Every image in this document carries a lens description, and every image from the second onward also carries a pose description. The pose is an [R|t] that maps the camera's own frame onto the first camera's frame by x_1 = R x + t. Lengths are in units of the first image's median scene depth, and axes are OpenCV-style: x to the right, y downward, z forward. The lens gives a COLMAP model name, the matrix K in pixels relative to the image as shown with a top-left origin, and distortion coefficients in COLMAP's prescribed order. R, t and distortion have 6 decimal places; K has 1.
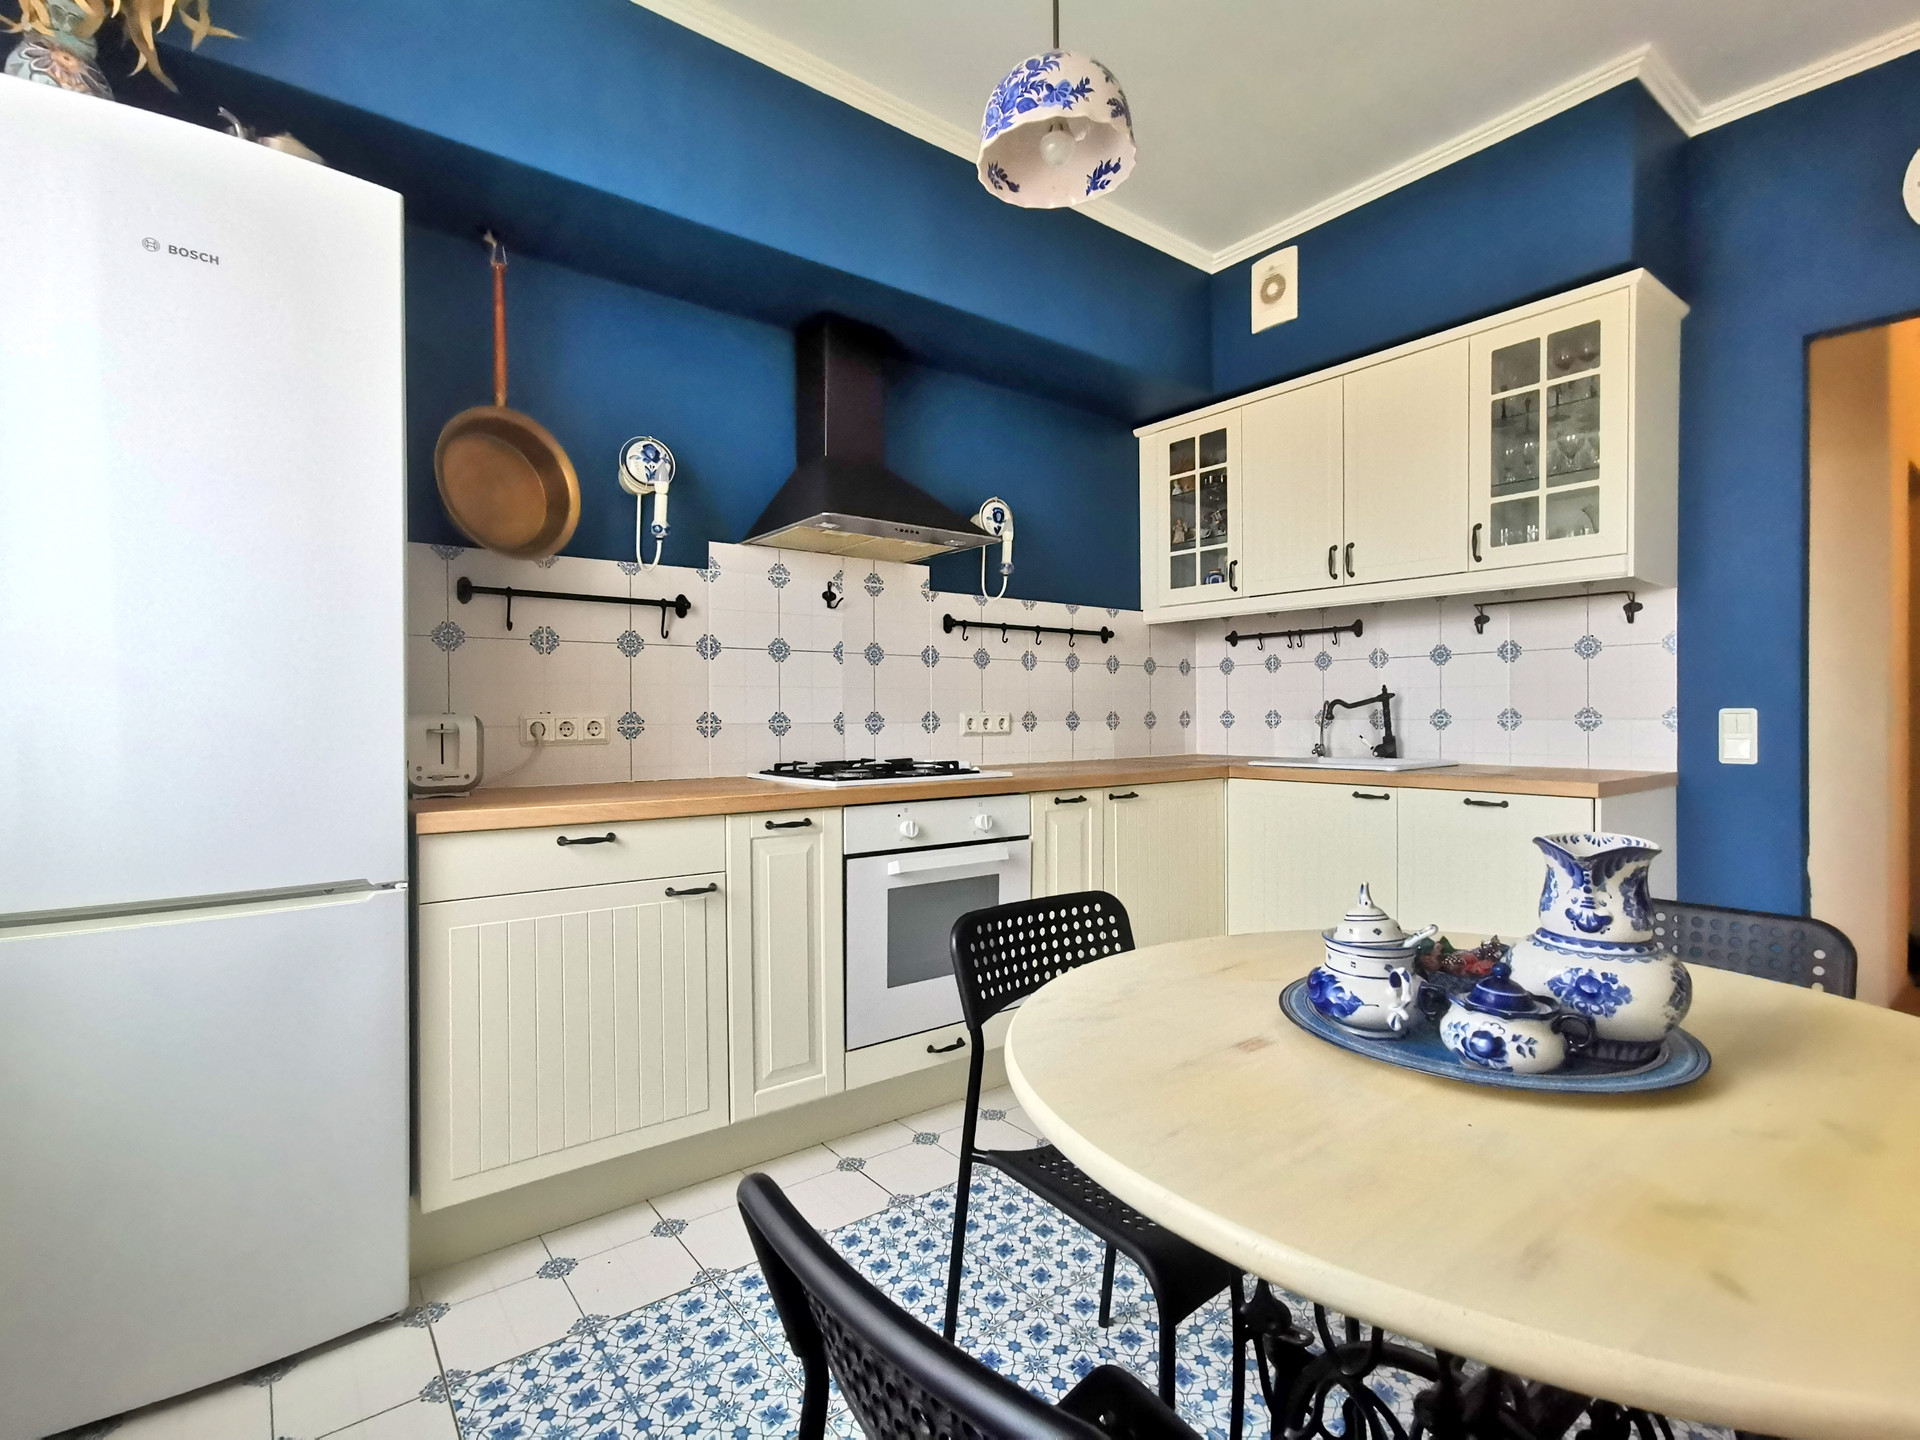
lens RADIAL K [[925.4, 0, 962.6], [0, 925.4, 715.1], [0, 0, 1]] dist [-0.038906, 0.030028]
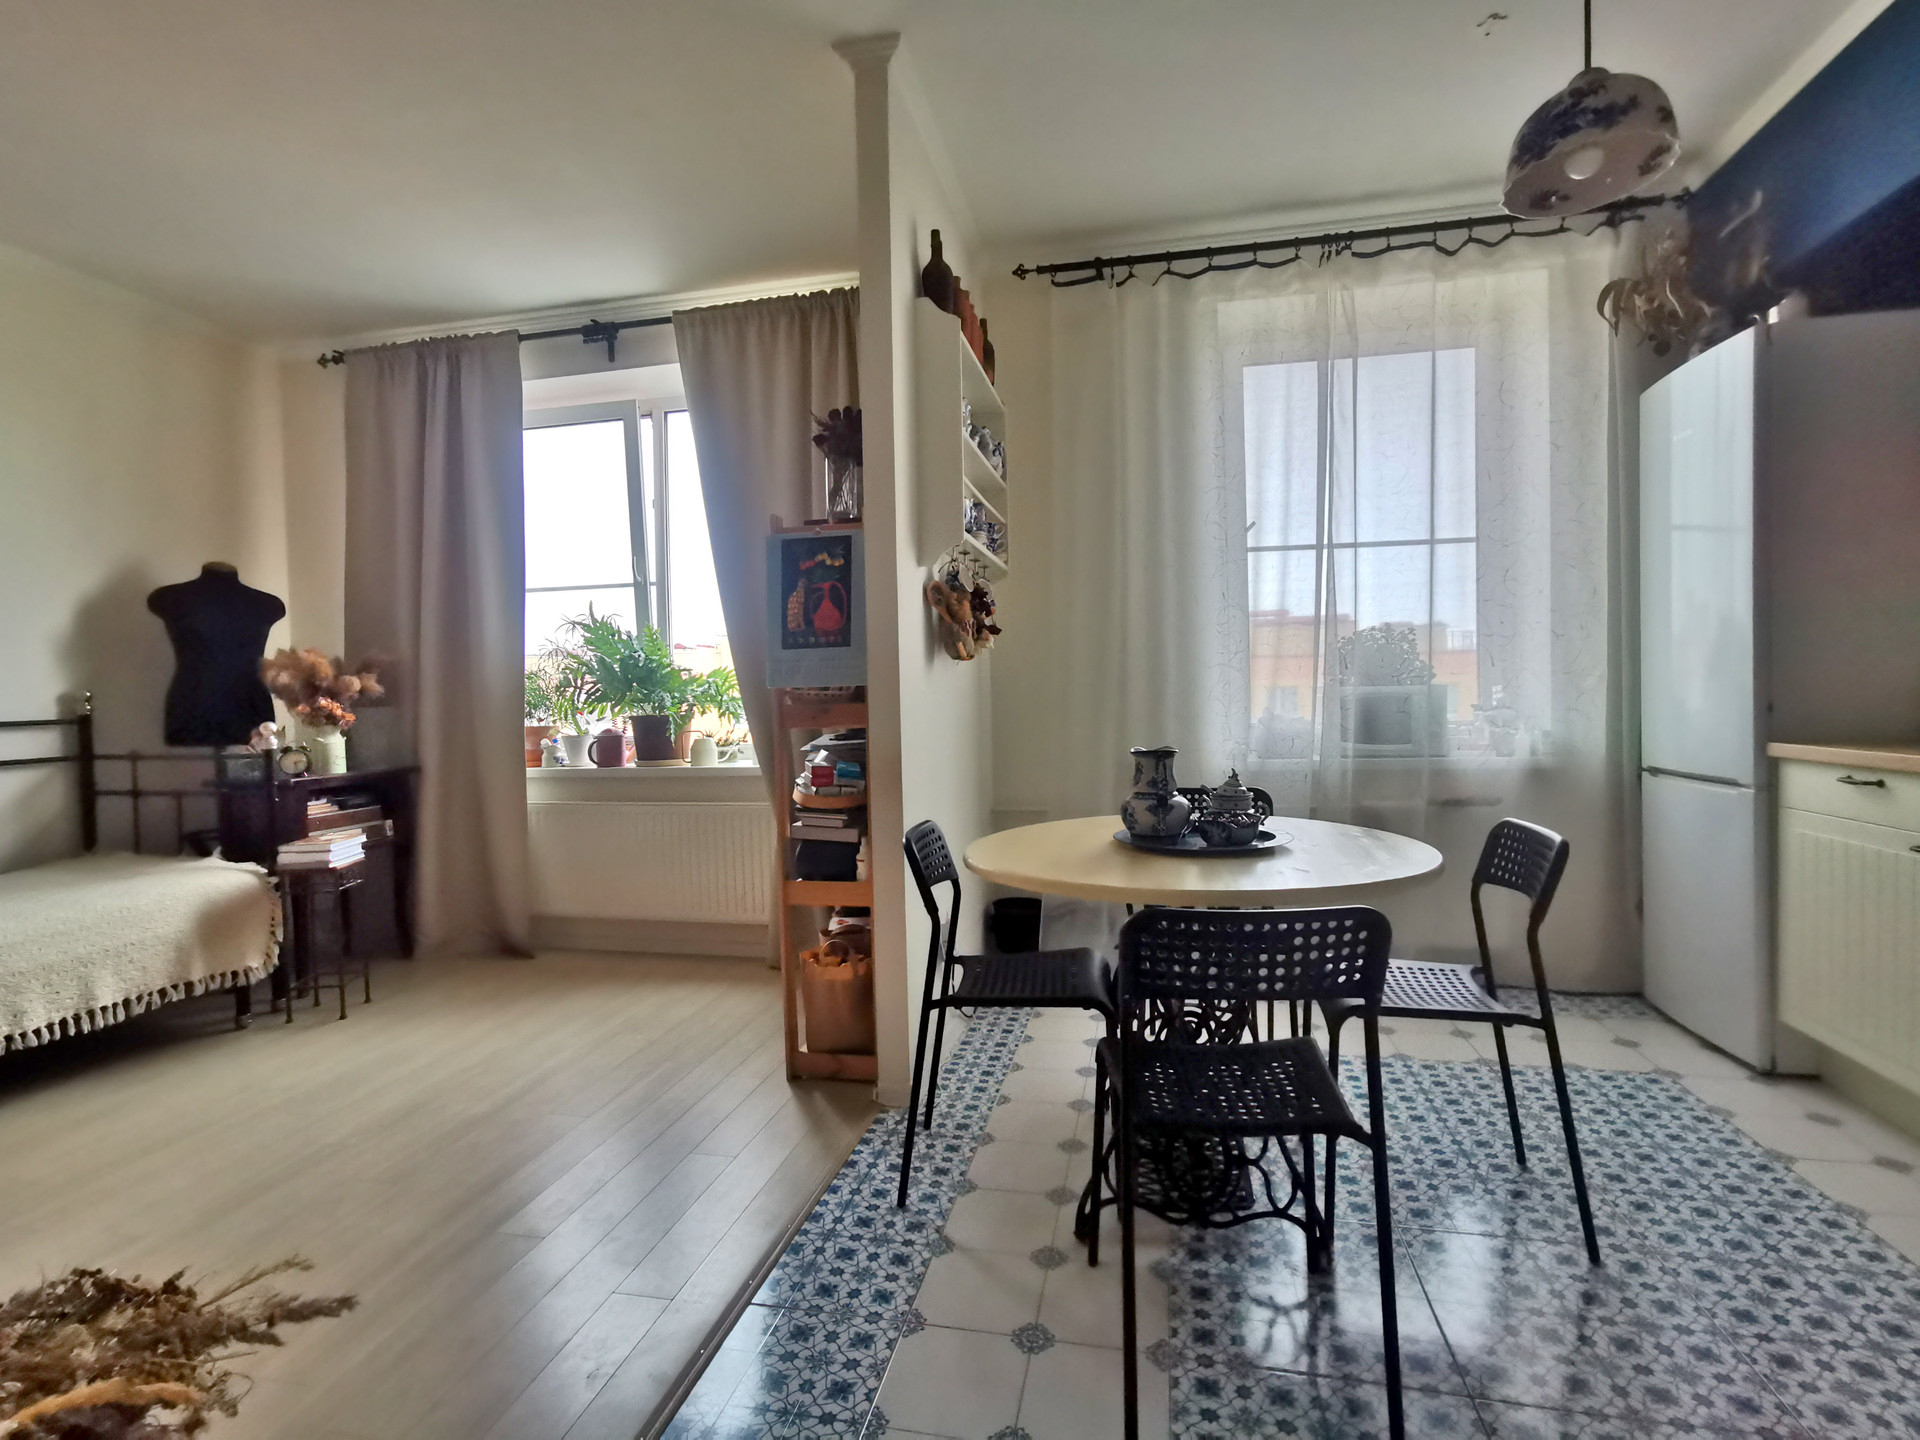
lens RADIAL K [[912.9, 0, 966.5], [0, 912.9, 718.4], [0, 0, 1]] dist [-0.003072, 0.011138]
pose [[-0.766113, 0.038849, -0.641531, 0.826011], [0.027568, 0.999239, 0.027590, -0.003787], [0.642115, 0.003452, -0.766601, 0.815085]]
